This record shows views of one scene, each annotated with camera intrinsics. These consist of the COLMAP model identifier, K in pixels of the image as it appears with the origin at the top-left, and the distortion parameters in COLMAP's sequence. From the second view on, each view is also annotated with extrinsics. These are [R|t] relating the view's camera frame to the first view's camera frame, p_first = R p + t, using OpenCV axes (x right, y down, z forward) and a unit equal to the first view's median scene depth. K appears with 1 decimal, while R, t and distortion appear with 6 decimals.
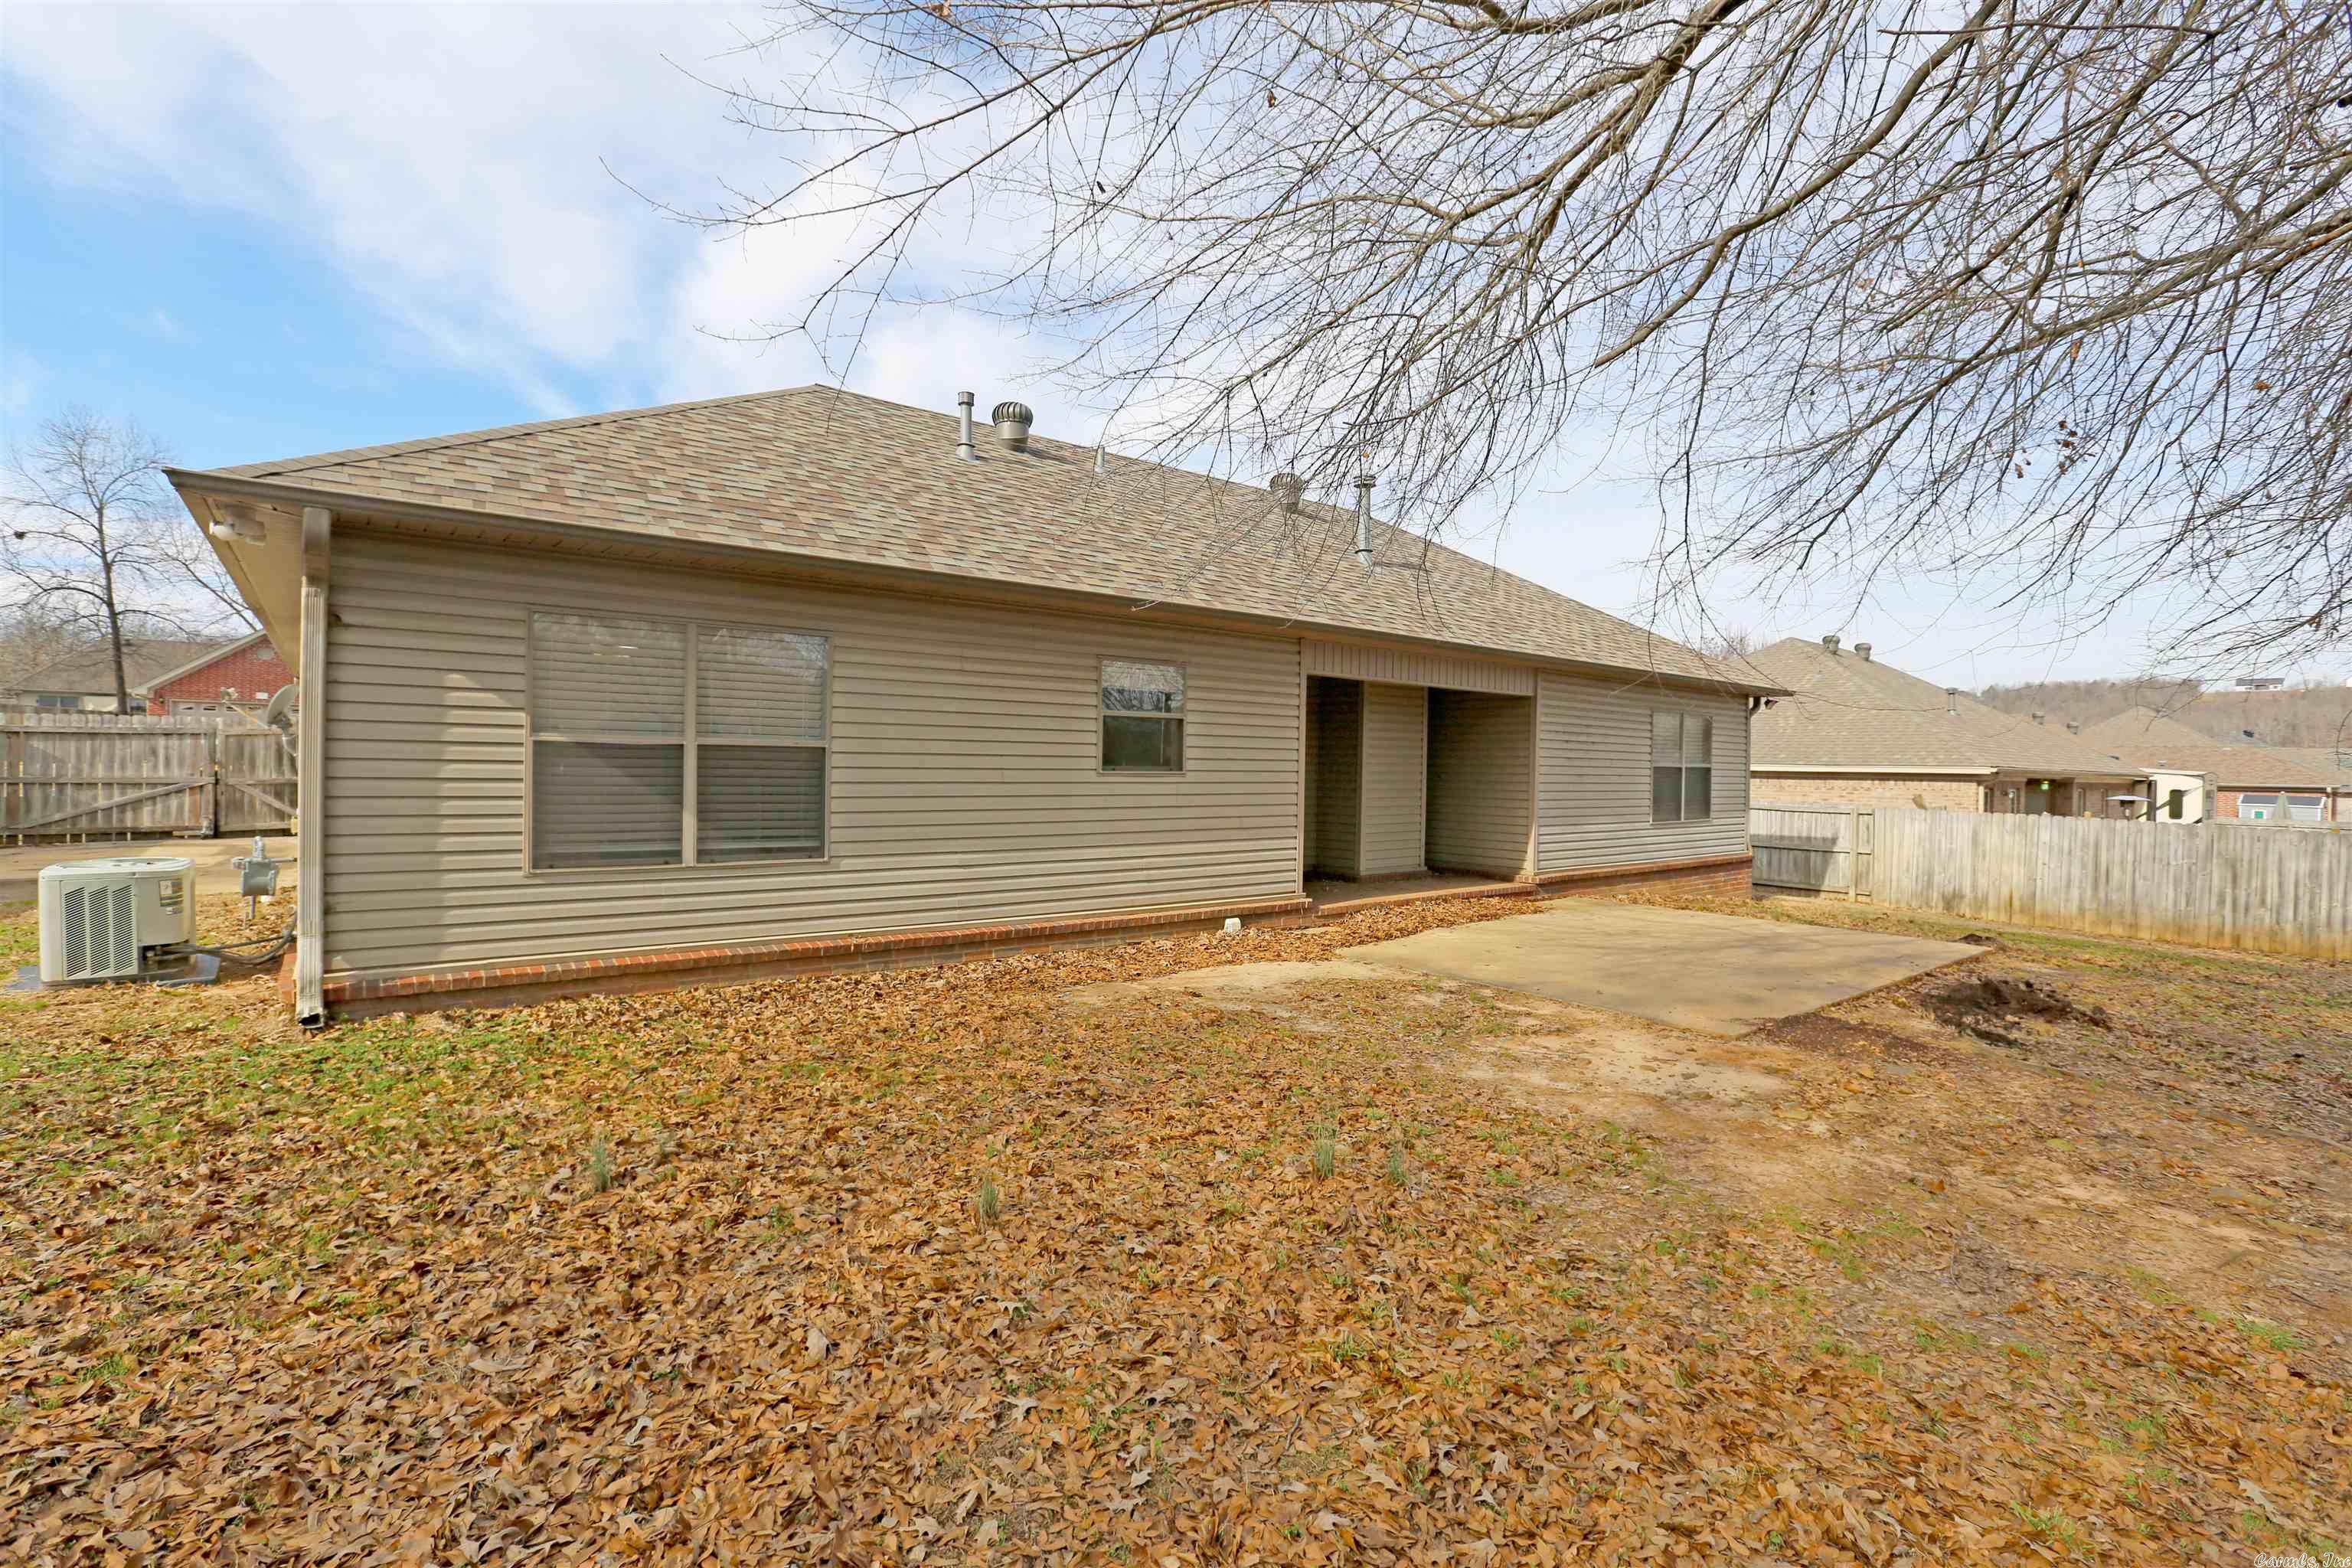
lens RADIAL K [[1065.5, 0, 1171.6], [0, 1065.5, 780.2], [0, 0, 1]] dist [-0.060029, 0.023552]
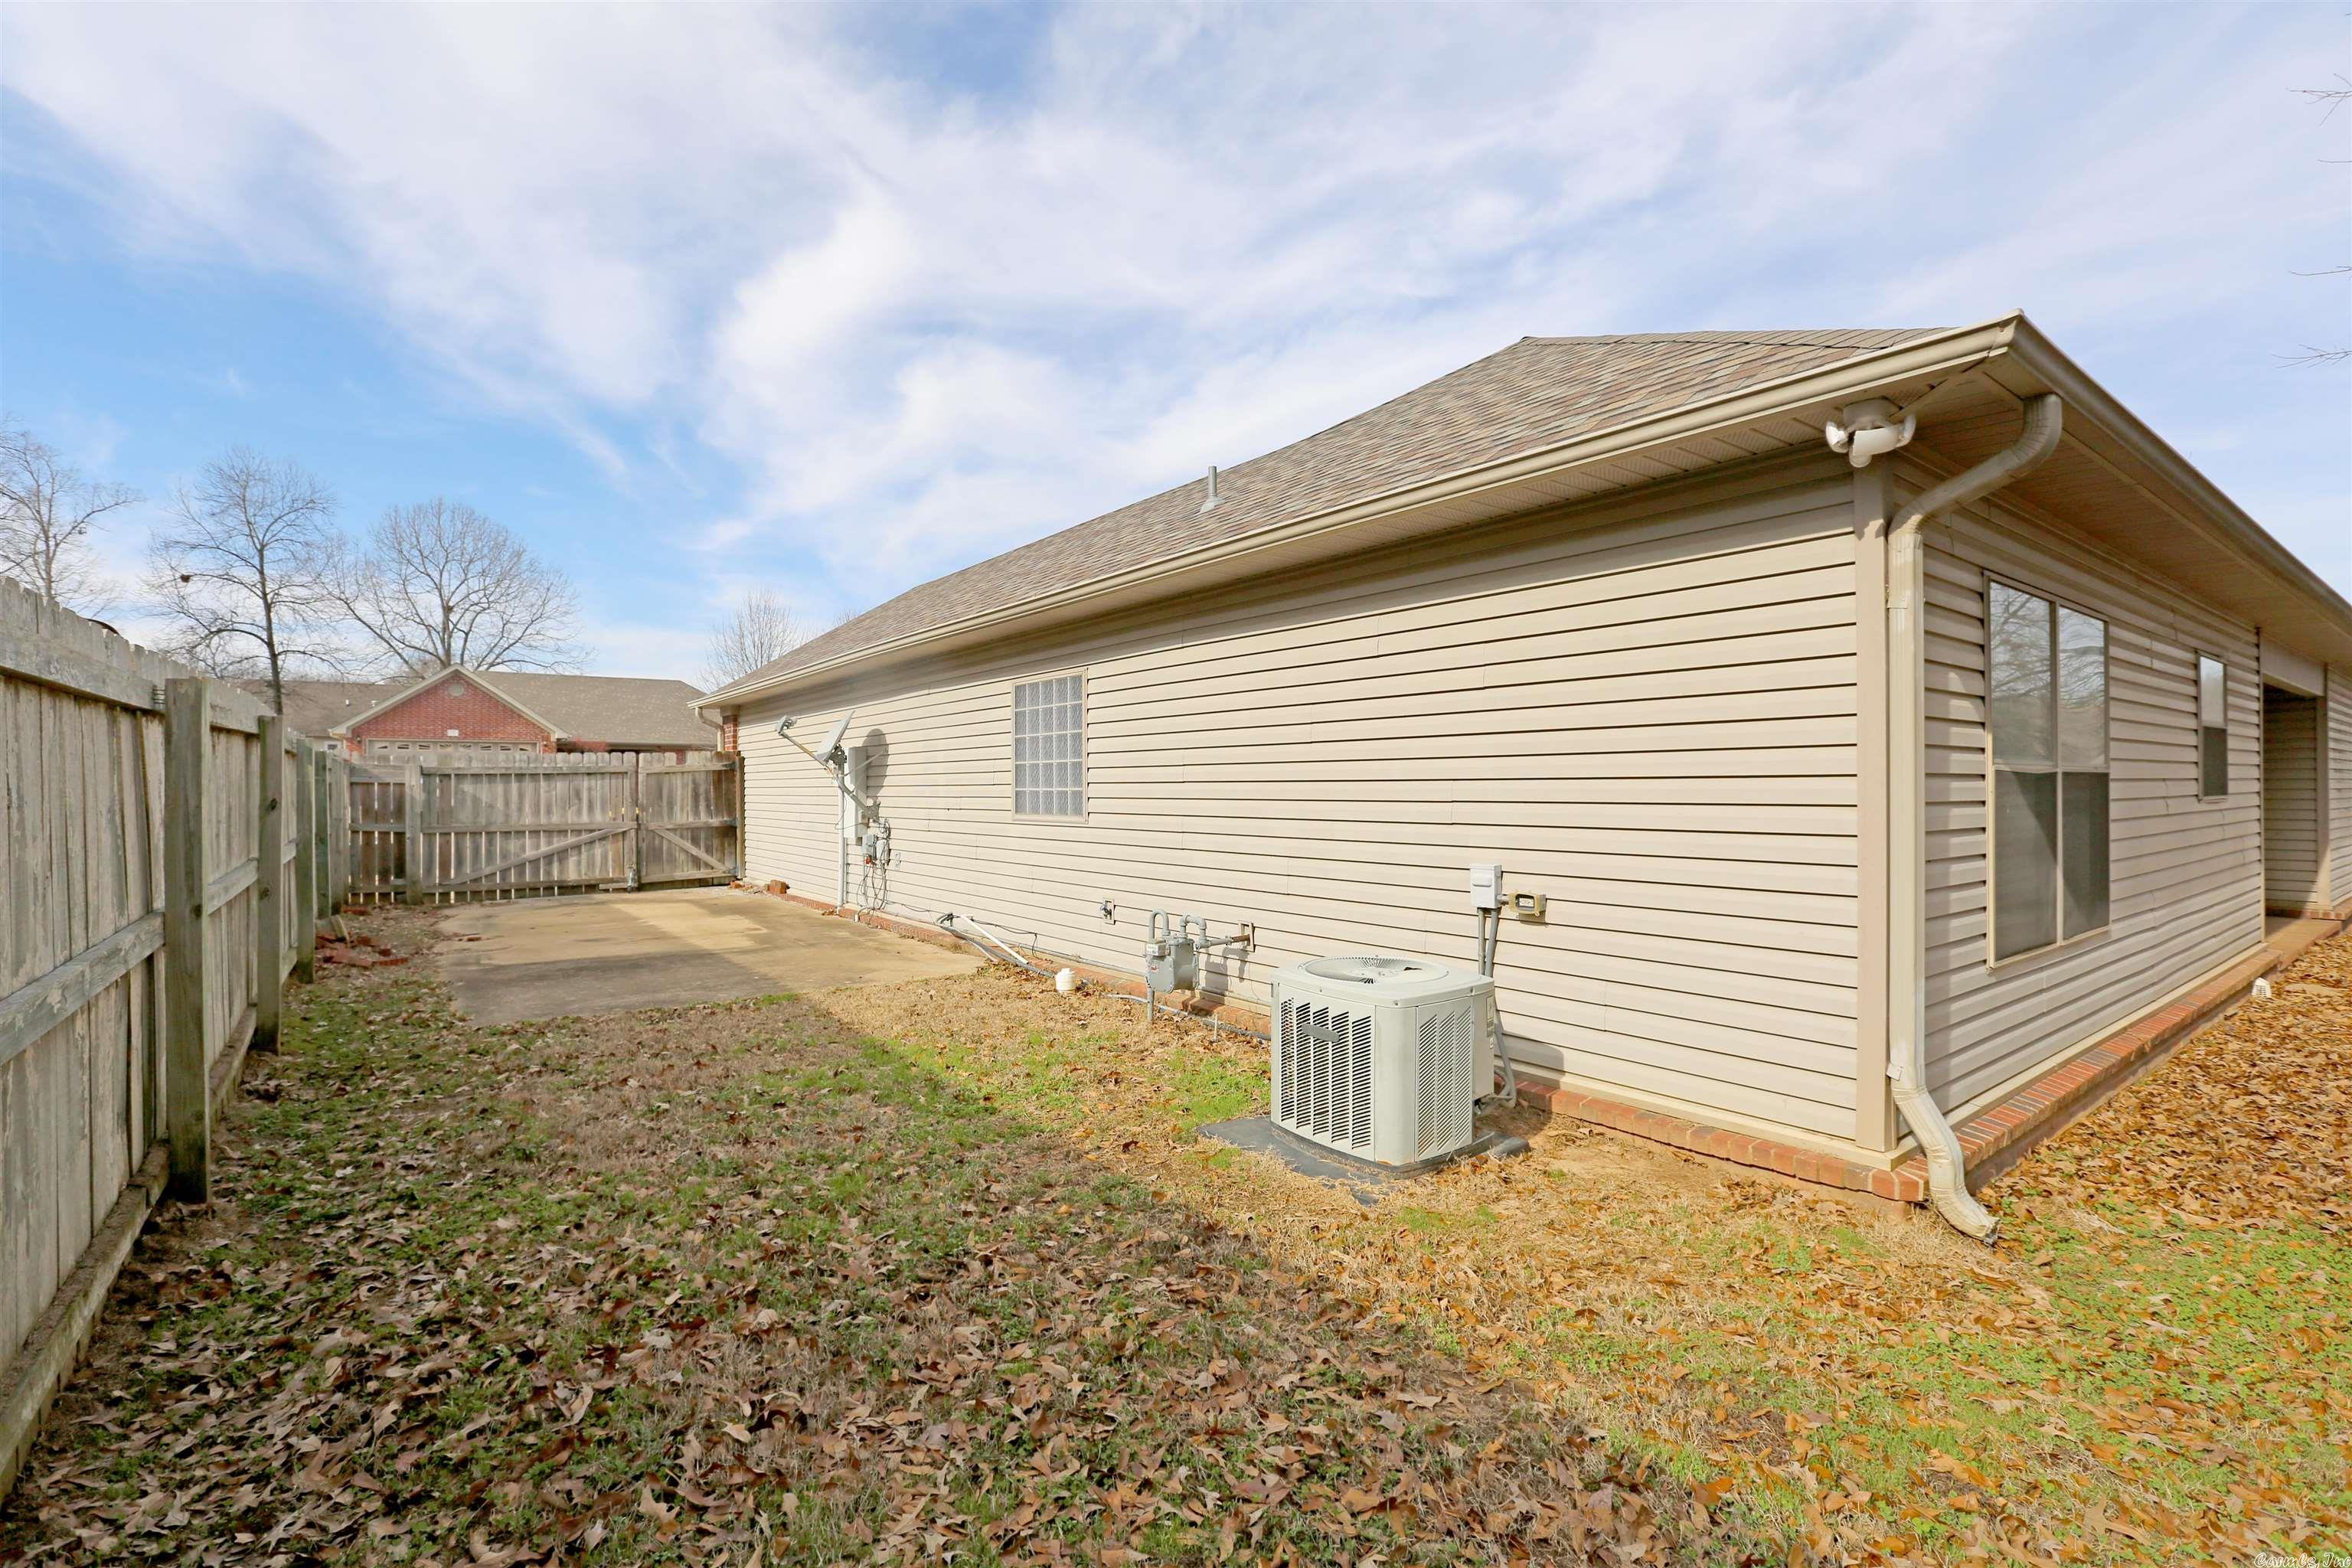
lens RADIAL K [[1065.5, 0, 1171.6], [0, 1065.5, 780.2], [0, 0, 1]] dist [-0.060029, 0.023552]
pose [[0.999092, -0.019791, -0.037727, -0.453898], [0.019021, 0.999606, -0.020657, -0.011258], [0.038121, 0.019921, 0.999075, 0.127780]]
